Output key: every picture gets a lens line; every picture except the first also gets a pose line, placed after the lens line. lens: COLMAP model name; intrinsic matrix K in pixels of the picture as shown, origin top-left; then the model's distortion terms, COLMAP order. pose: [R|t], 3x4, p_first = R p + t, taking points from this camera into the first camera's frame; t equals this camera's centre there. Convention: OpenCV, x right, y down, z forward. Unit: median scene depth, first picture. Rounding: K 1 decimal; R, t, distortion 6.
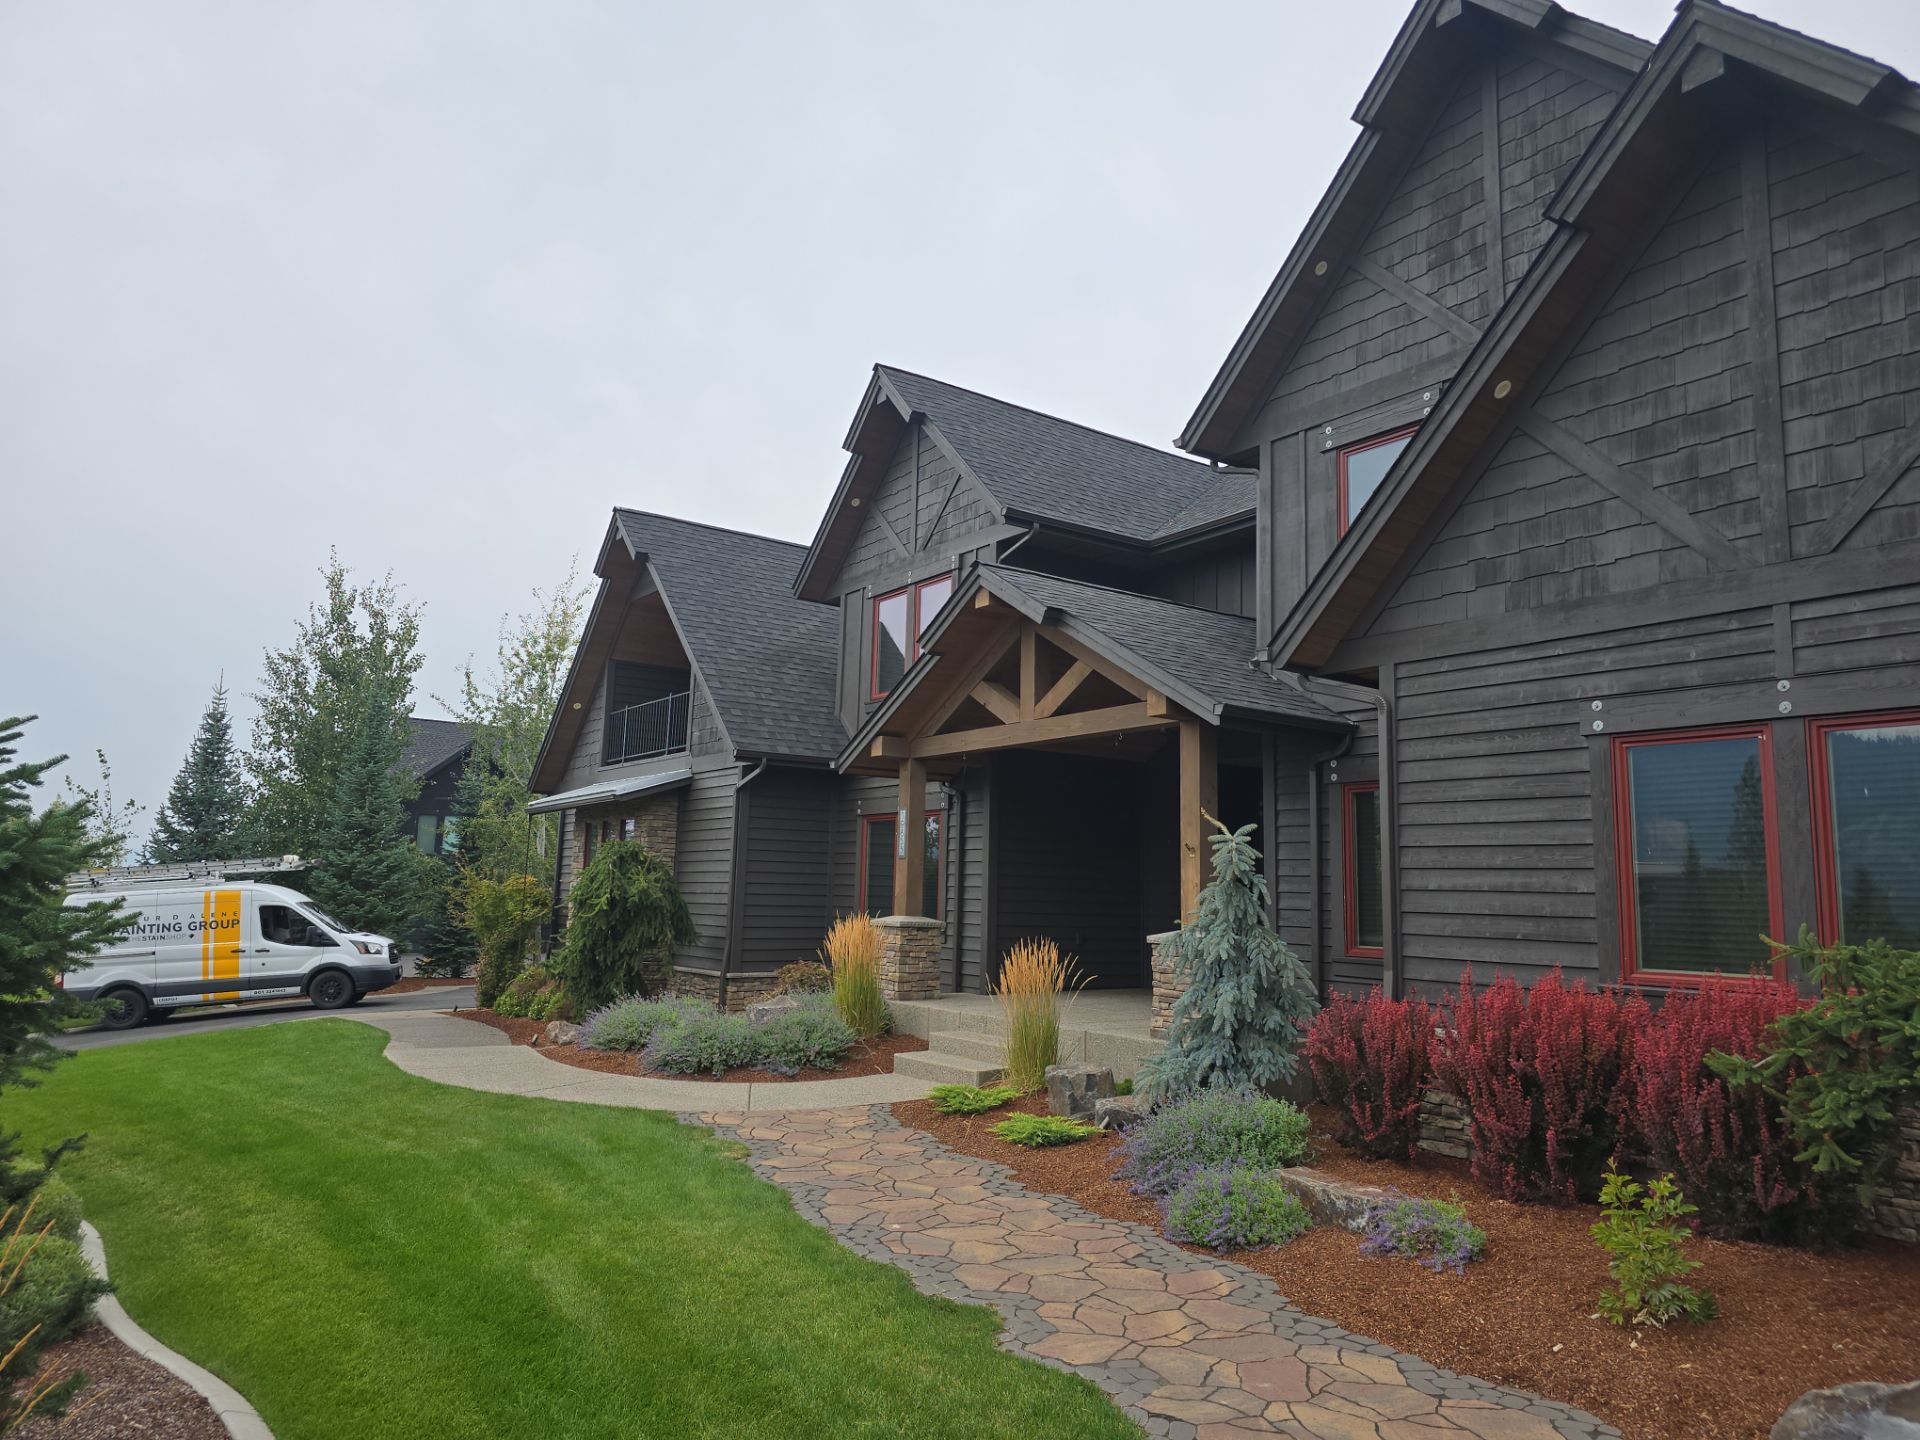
lens RADIAL K [[1291.7, 0, 955.0], [0, 1291.7, 718.1], [0, 0, 1]] dist [0.065544, -0.049637]
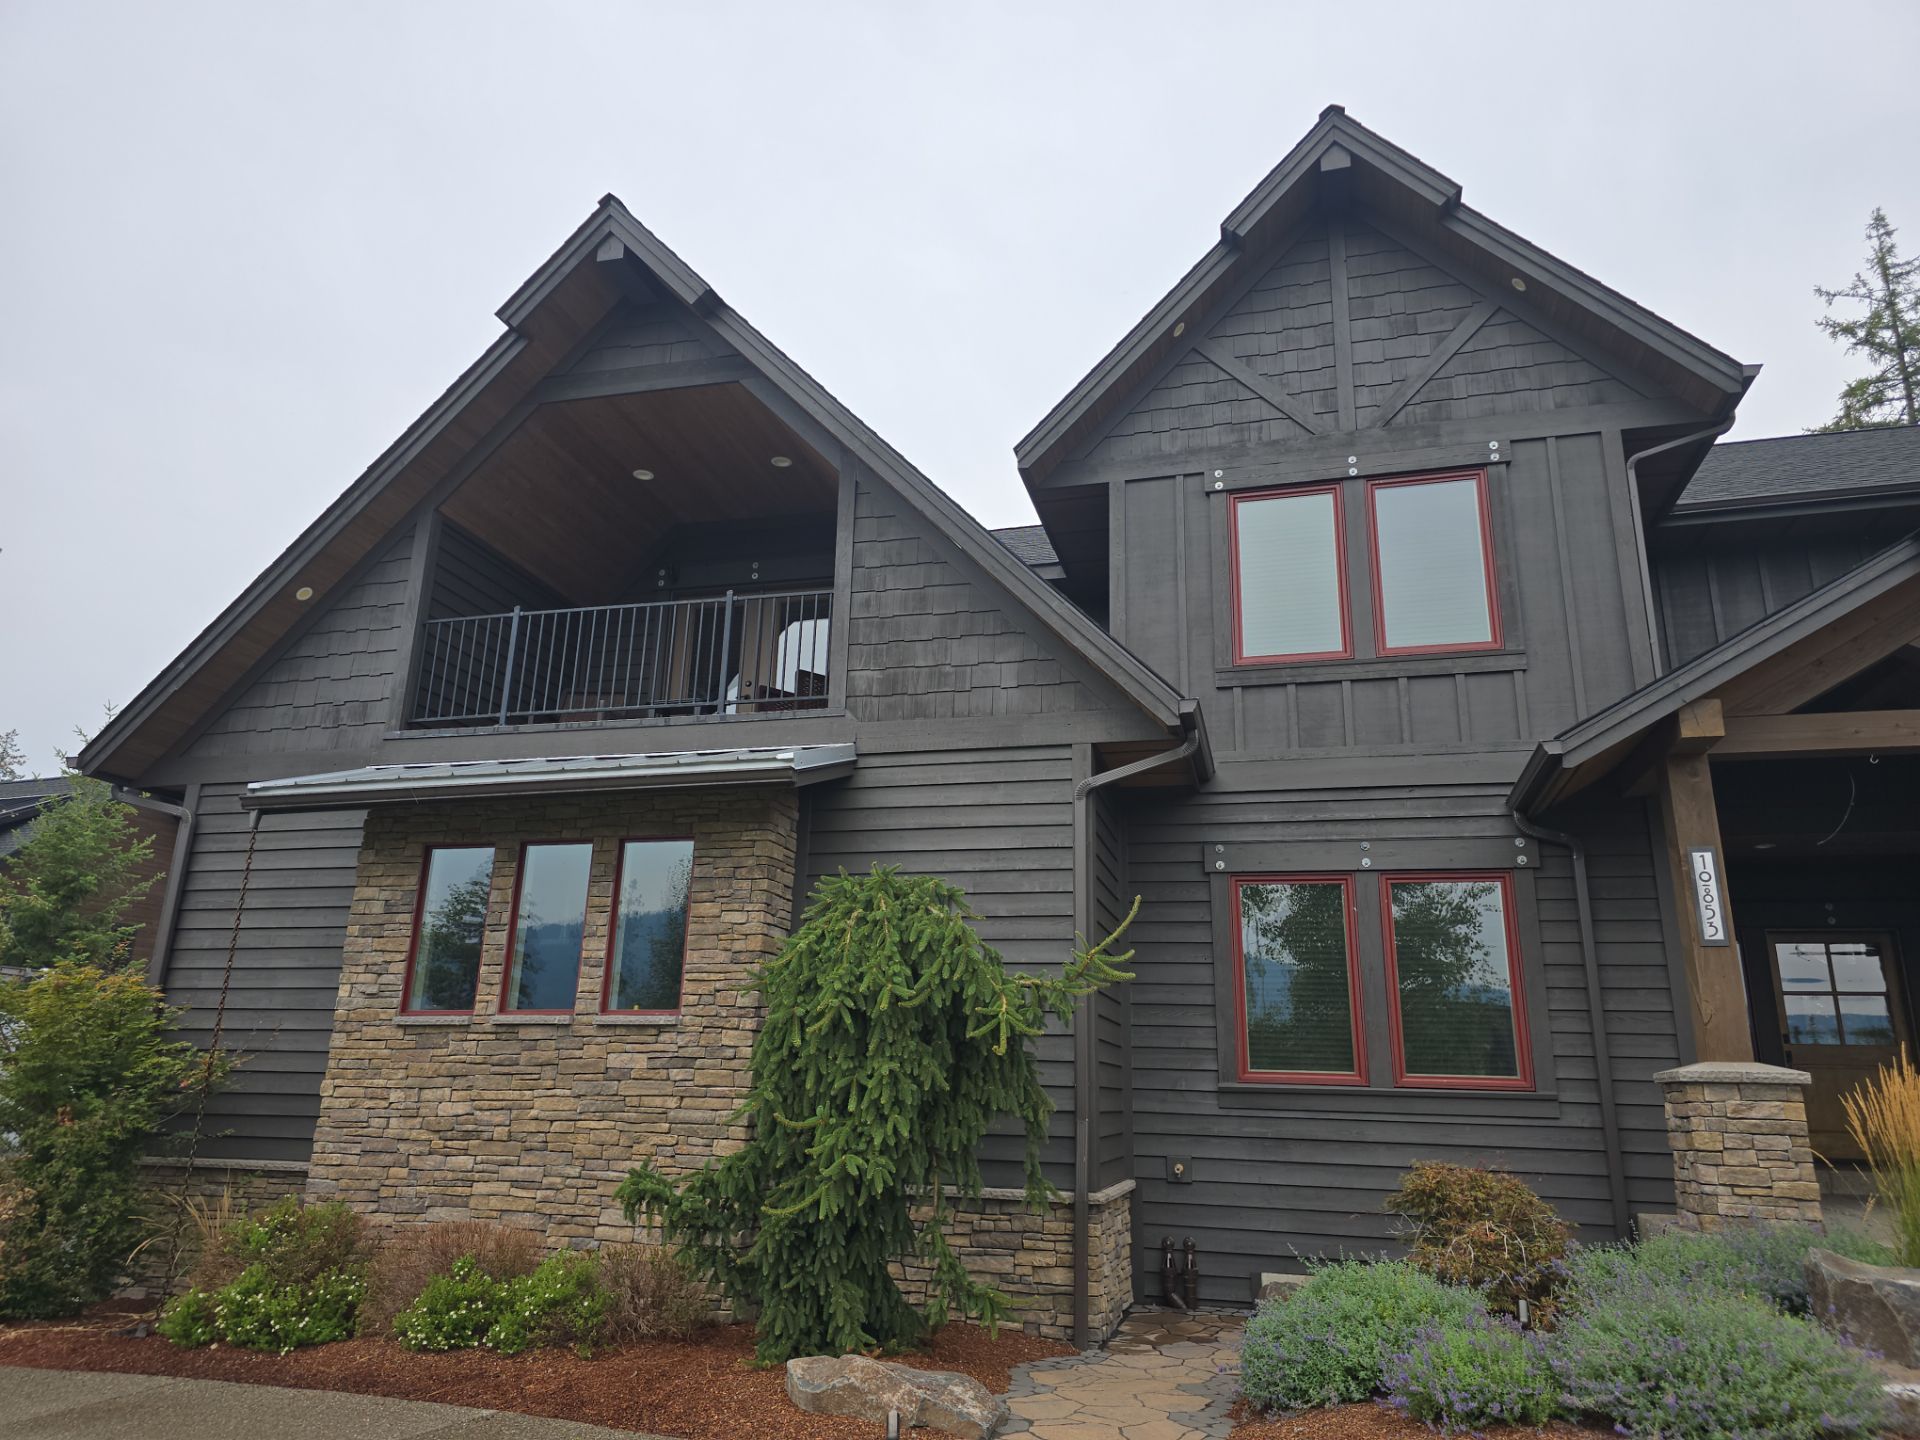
lens RADIAL K [[1291.7, 0, 955.0], [0, 1291.7, 718.1], [0, 0, 1]] dist [0.065544, -0.049637]
pose [[0.756564, 0.159013, 0.634291, -0.705716], [-0.084309, 0.985608, -0.146525, 0.140747], [-0.648462, 0.057379, 0.759081, 0.932814]]
